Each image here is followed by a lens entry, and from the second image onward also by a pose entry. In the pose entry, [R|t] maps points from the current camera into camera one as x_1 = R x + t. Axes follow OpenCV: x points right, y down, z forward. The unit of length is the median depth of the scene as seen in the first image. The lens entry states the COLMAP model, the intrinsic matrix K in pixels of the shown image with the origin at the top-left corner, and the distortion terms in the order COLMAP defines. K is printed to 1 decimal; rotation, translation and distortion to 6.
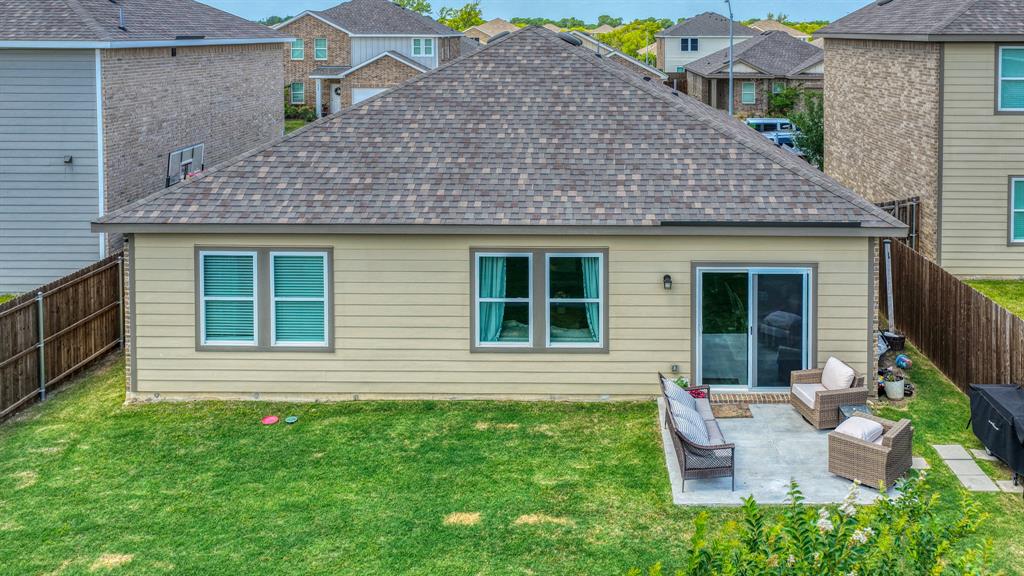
lens RADIAL K [[868.1, 0, 566.0], [0, 868.1, 65.4], [0, 0, 1]] dist [-0.000505, 0.004207]
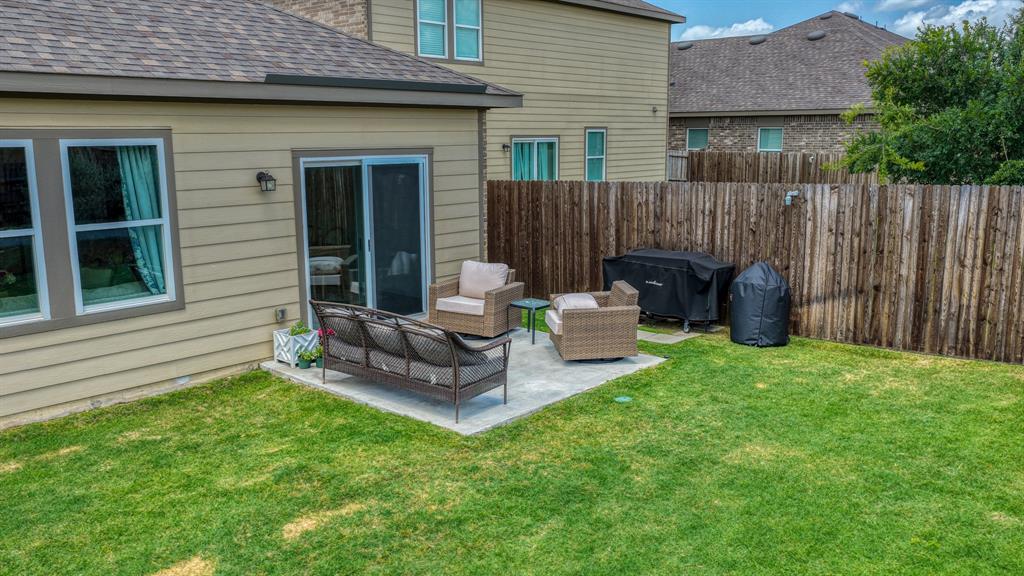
lens RADIAL K [[868.1, 0, 514.9], [0, 868.1, 288.0], [0, 0, 1]] dist [-0.000505, 0.004207]
pose [[0.655139, -0.139093, 0.742594, -0.245421], [0.031726, 0.987104, 0.156902, 0.230449], [-0.754842, -0.079233, 0.651103, 0.436588]]
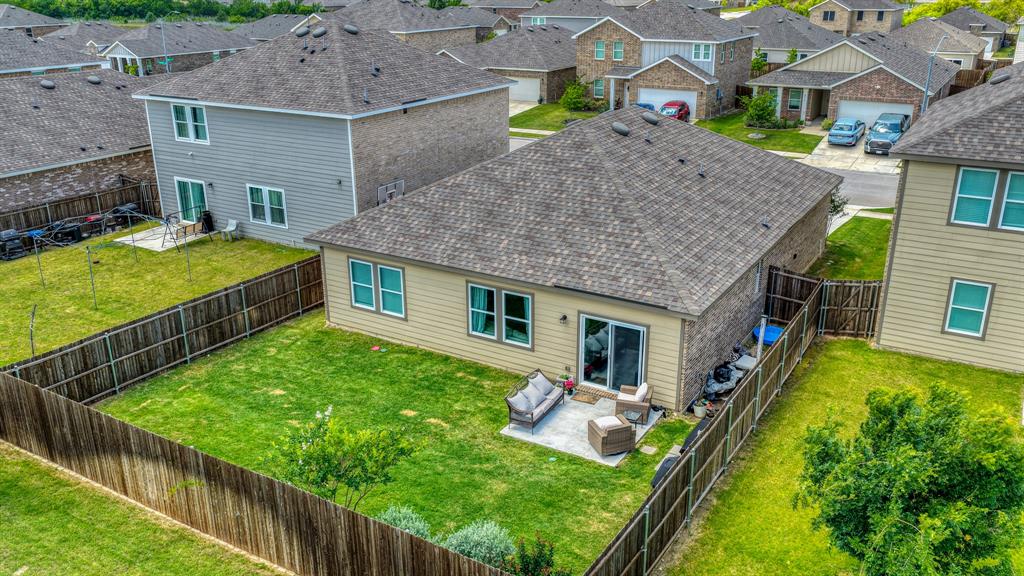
lens RADIAL K [[868.1, 0, 516.3], [0, 868.1, 282.0], [0, 0, 1]] dist [-0.000505, 0.004207]
pose [[0.855133, 0.163510, -0.491947, 0.836236], [-0.000940, 0.949444, 0.313935, -0.335508], [0.518408, -0.267994, 0.812055, -0.370203]]
